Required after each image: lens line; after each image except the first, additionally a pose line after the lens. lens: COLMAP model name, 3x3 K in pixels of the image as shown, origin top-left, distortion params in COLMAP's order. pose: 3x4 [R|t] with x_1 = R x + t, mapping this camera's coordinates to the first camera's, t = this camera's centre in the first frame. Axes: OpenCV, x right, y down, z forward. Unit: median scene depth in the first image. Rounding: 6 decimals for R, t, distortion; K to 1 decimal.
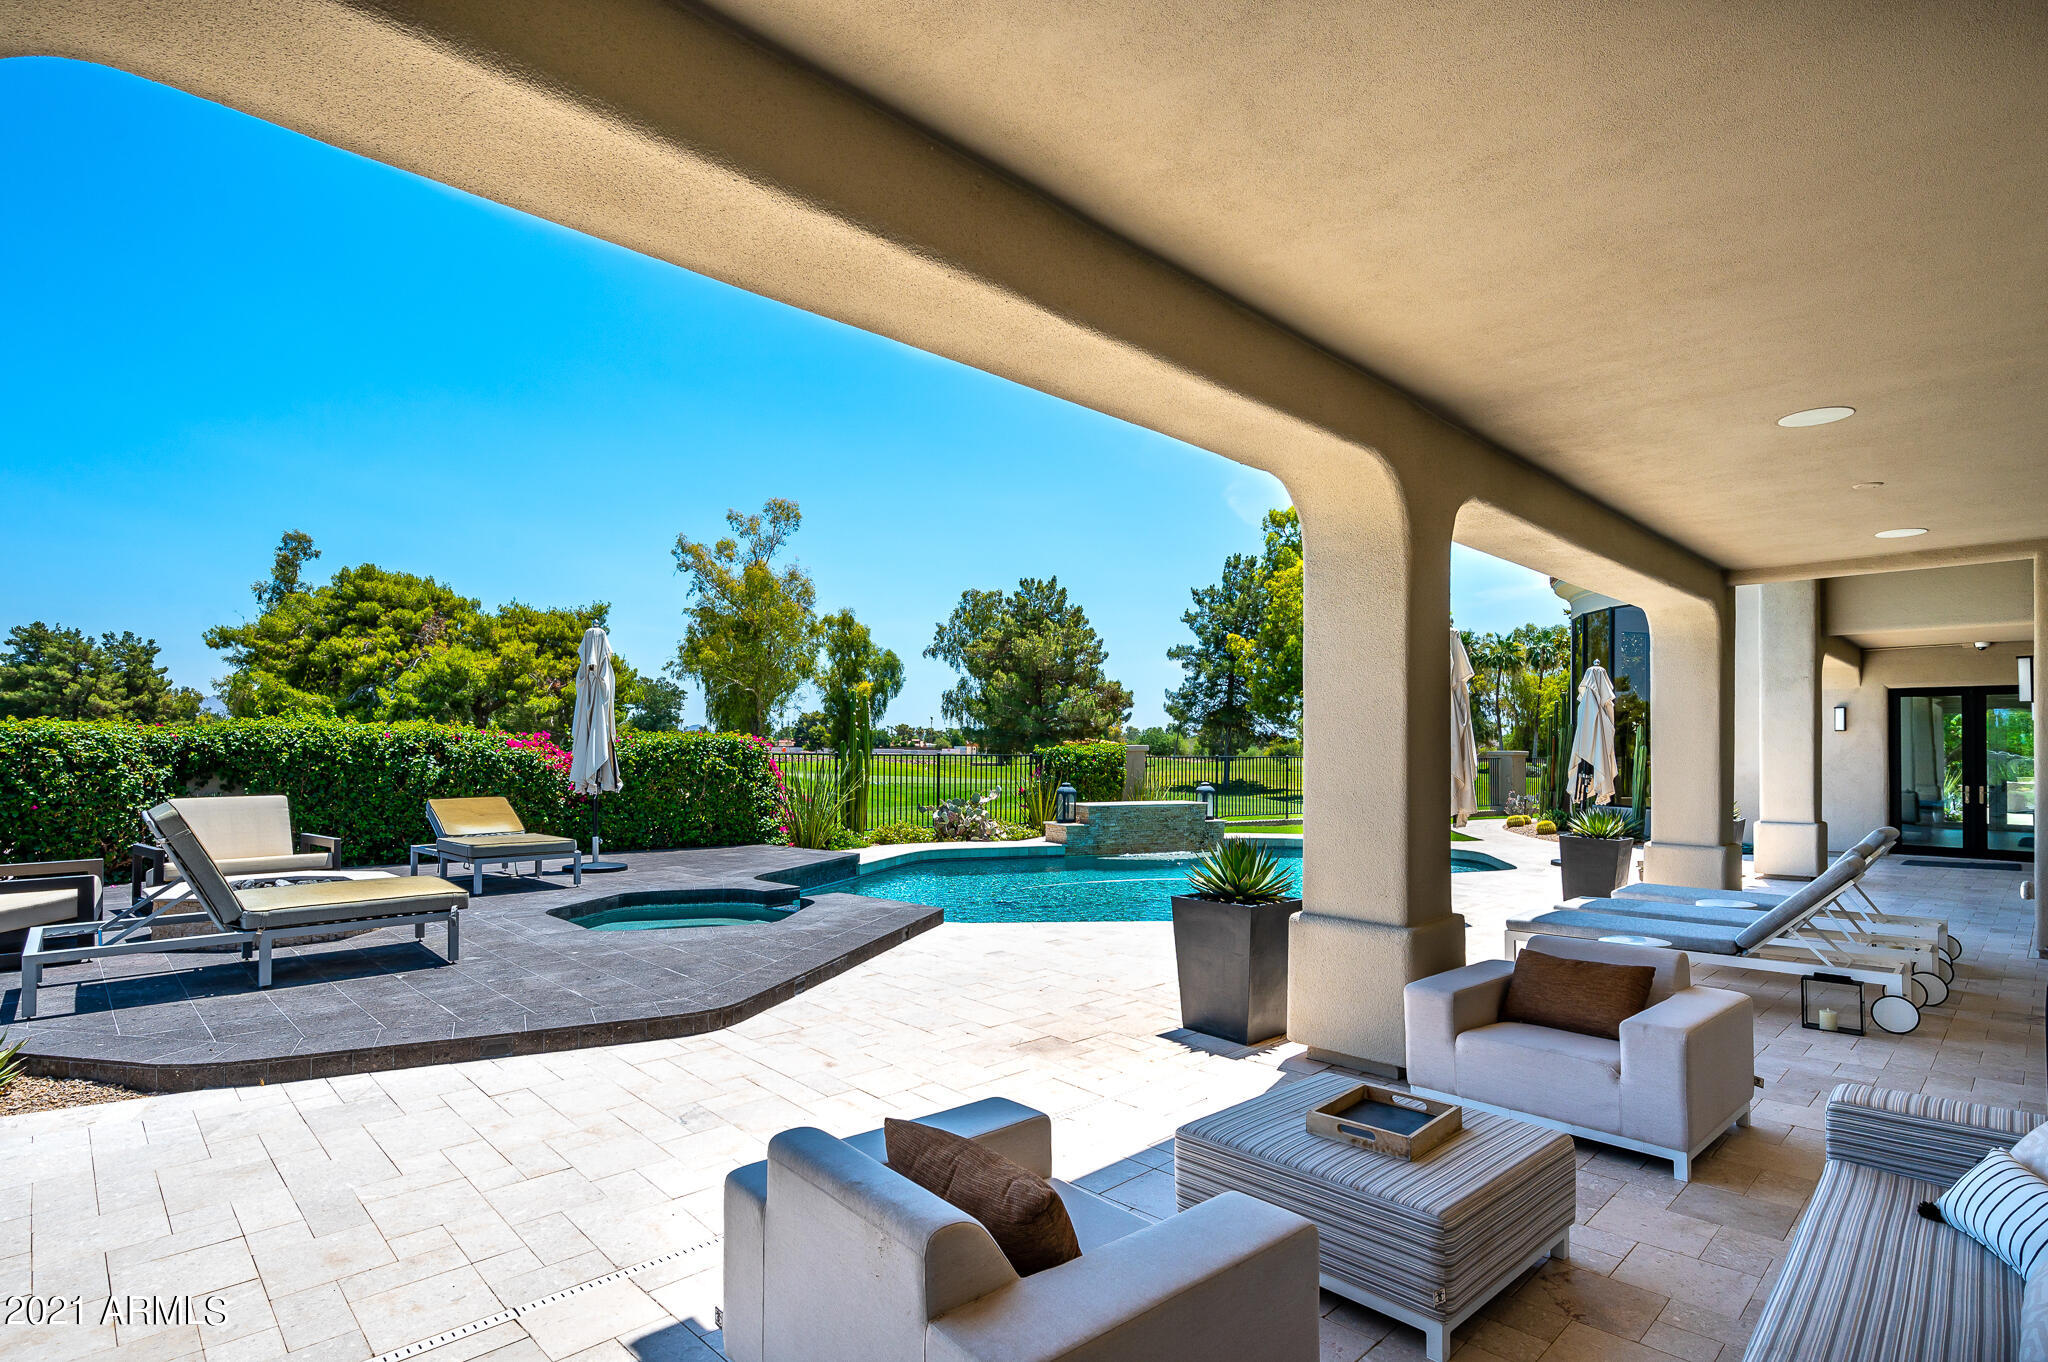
lens RADIAL K [[980.5, 0, 1024.5], [0, 980.5, 731.2], [0, 0, 1]] dist [0.005889, -0.000743]
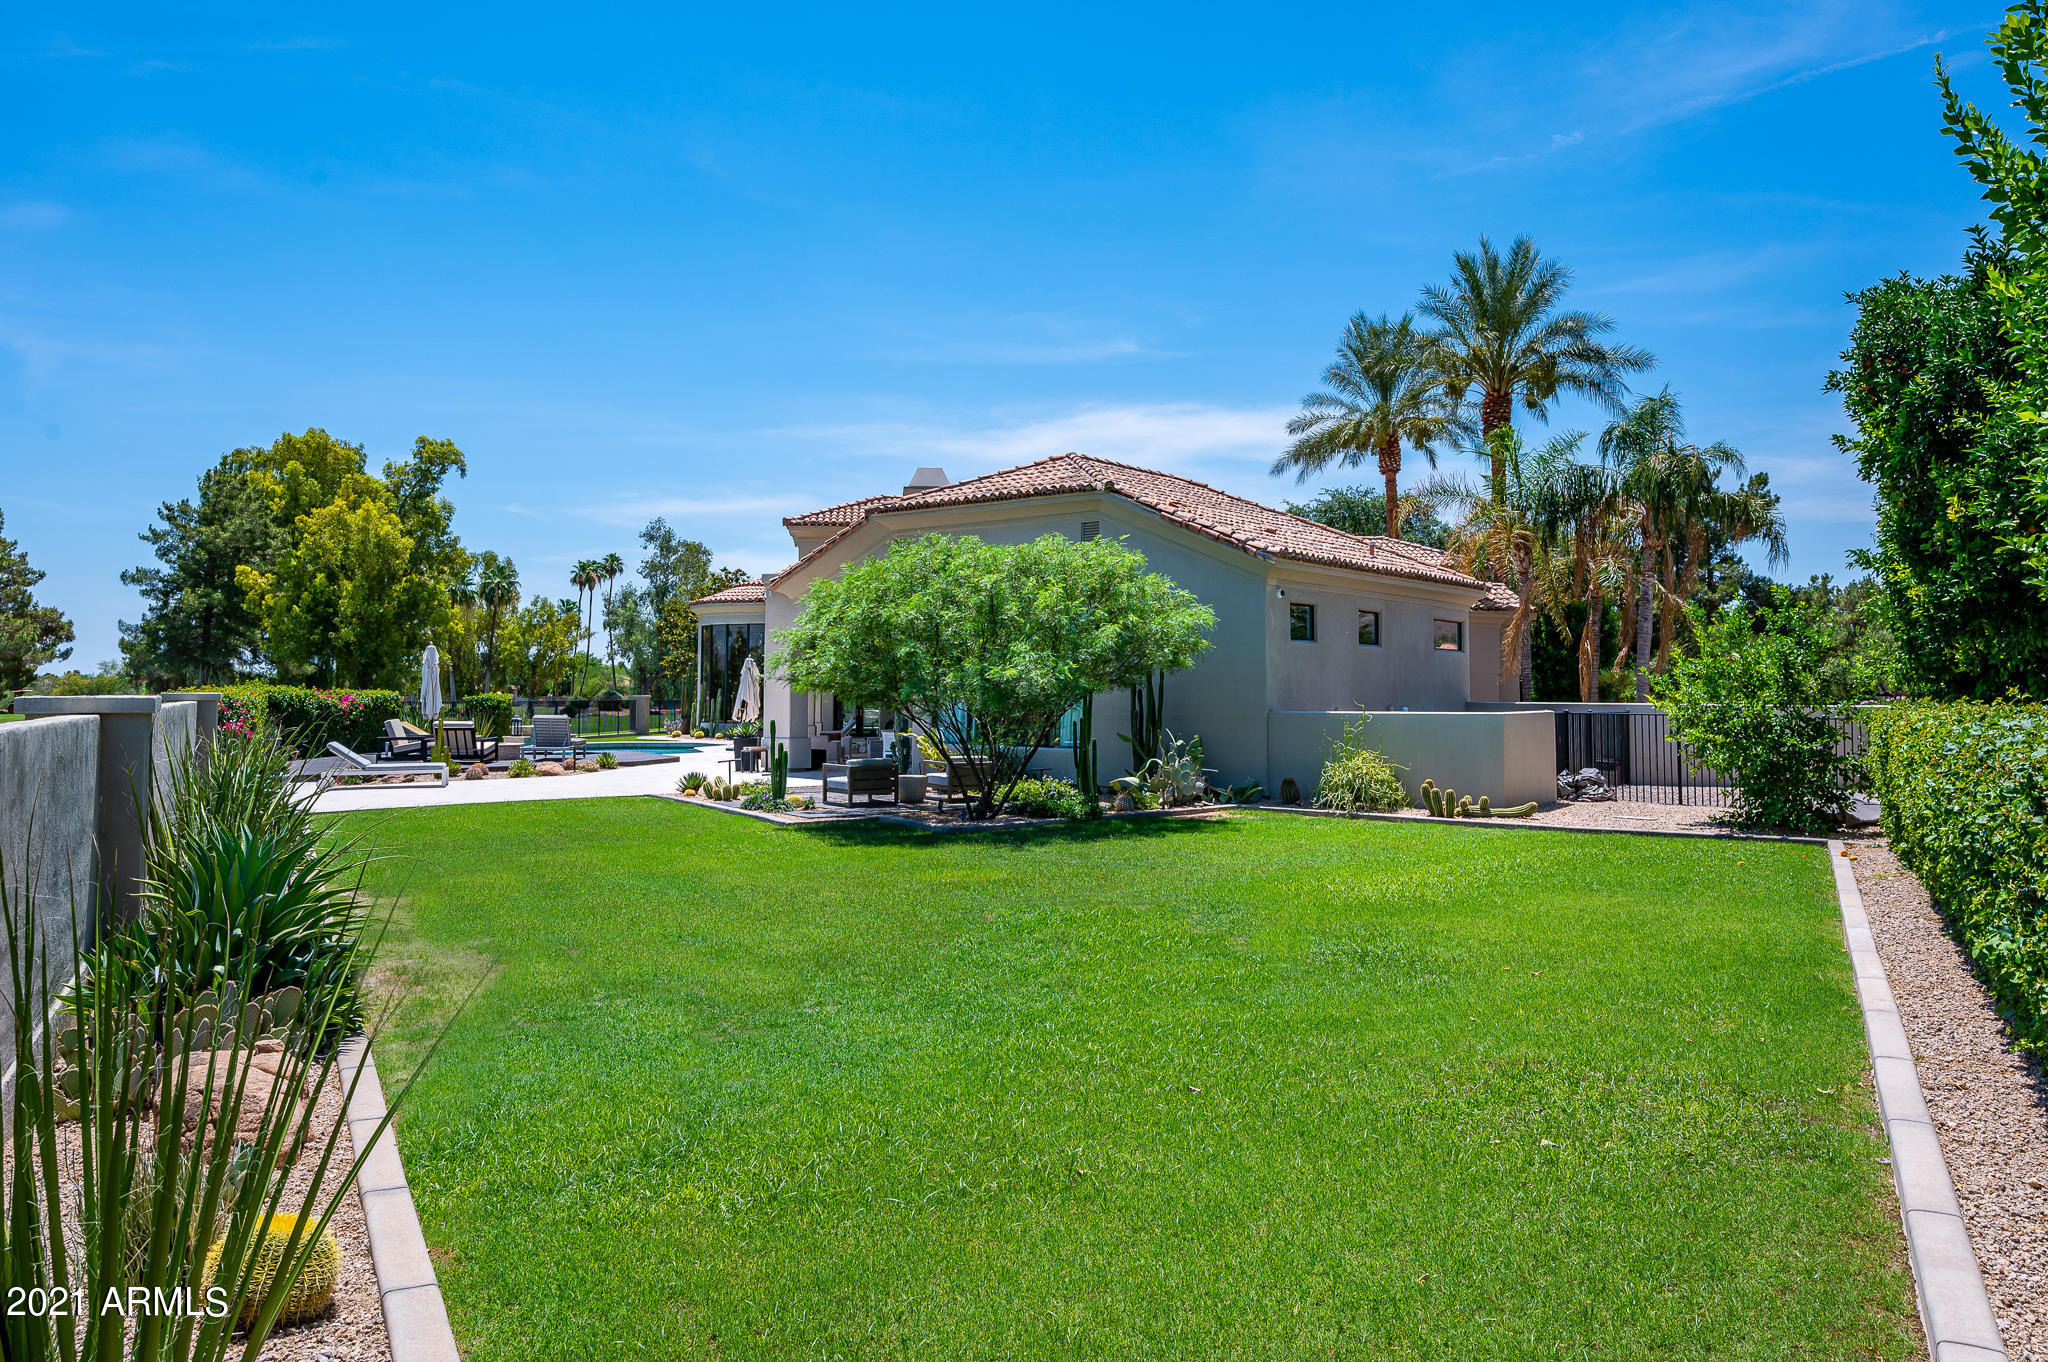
lens RADIAL K [[1316.9, 0, 1020.8], [0, 1316.9, 663.1], [0, 0, 1]] dist [0.001925, -0.003242]
pose [[0.600021, 0.011991, 0.799894, -0.286215], [-0.010388, 0.999920, -0.007198, -0.007668], [-0.799916, -0.003990, 0.600098, -0.259577]]
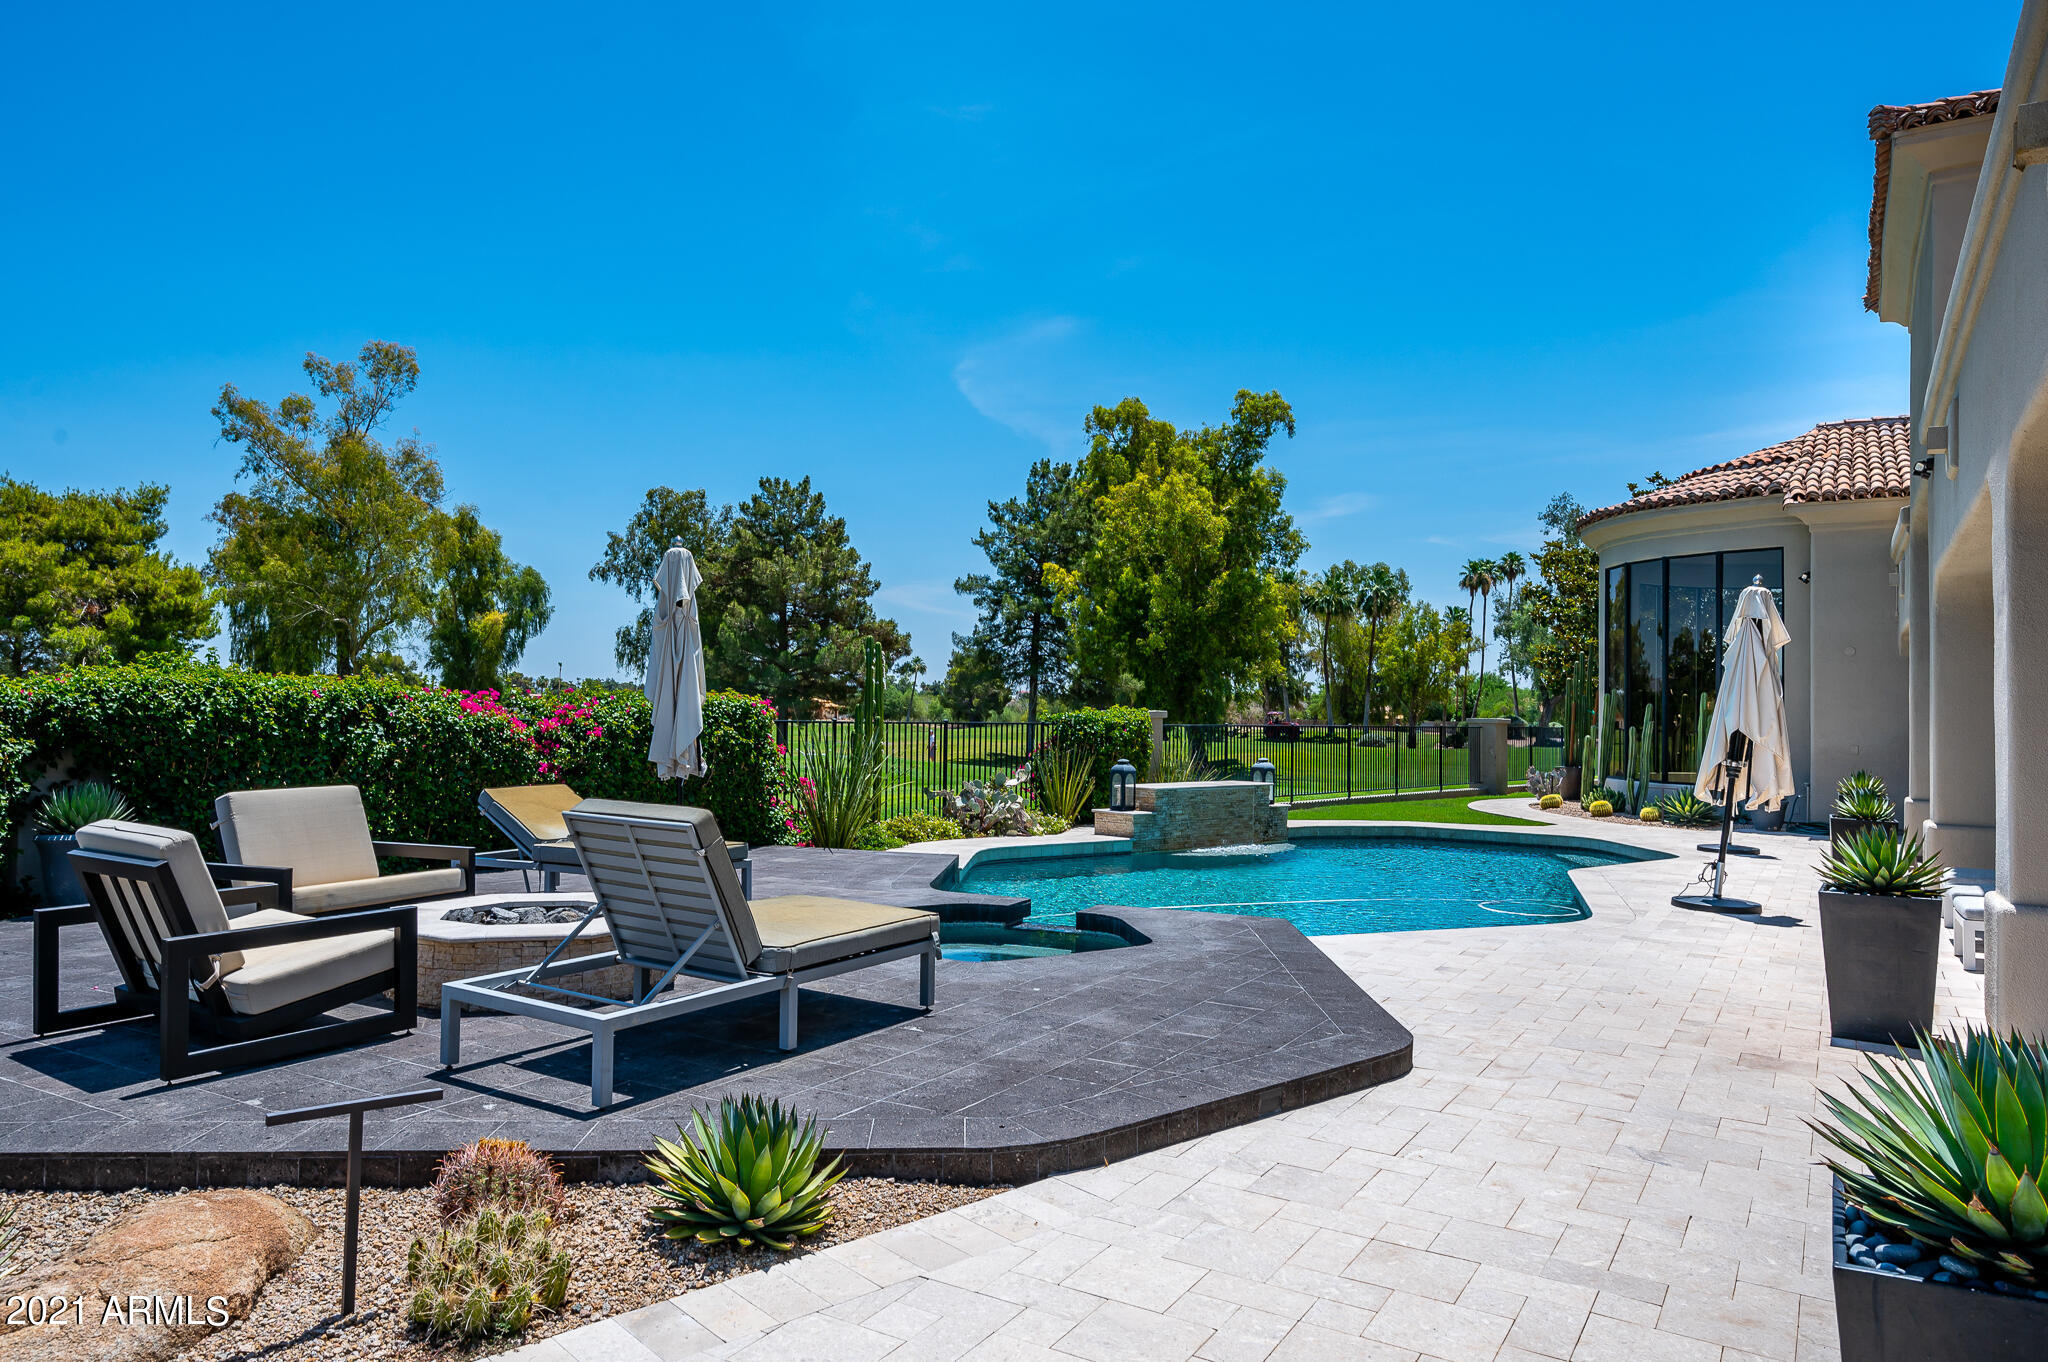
lens RADIAL K [[1316.9, 0, 1013.0], [0, 1316.9, 672.3], [0, 0, 1]] dist [0.001925, -0.003242]
pose [[0.968502, 0.012566, 0.248689, -0.065008], [-0.010062, 0.999885, -0.011339, -0.000826], [-0.248802, 0.008479, 0.968517, 0.000907]]
